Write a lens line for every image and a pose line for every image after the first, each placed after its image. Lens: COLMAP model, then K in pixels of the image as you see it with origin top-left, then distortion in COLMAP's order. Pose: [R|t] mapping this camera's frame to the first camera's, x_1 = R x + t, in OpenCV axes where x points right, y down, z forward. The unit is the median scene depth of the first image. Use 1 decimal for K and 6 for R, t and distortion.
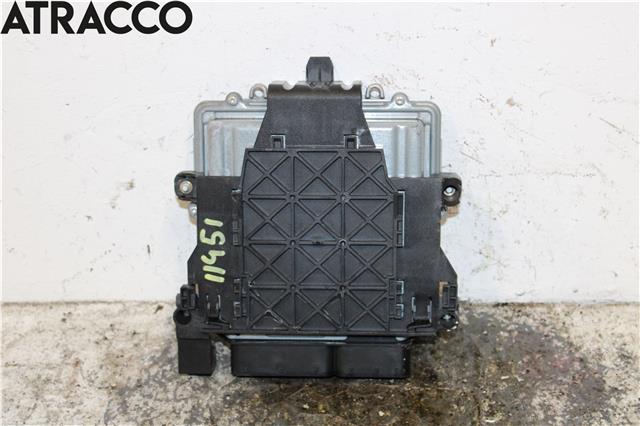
lens RADIAL K [[1154.5, 0, 315.2], [0, 1154.5, 213.7], [0, 0, 1]] dist [0.042152, 0.000000]
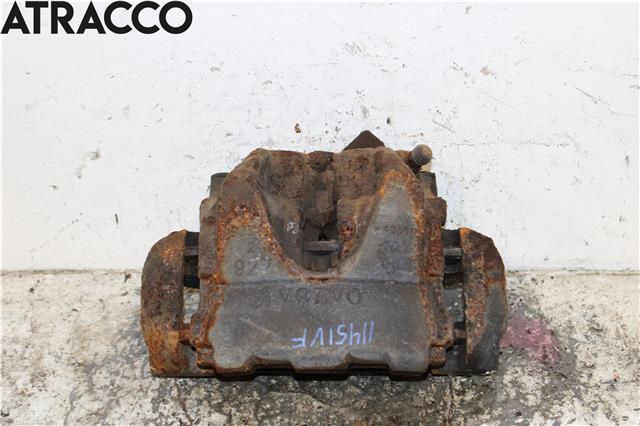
lens RADIAL K [[1035.5, 0, 319.3], [0, 1035.5, 225.3], [0, 0, 1]] dist [0.003336, 0.000000]
pose [[0.999707, -0.002953, 0.024030, 0.008375], [0.000962, 0.996595, 0.082442, -0.039444], [-0.024192, -0.082394, 0.996306, 0.124807]]
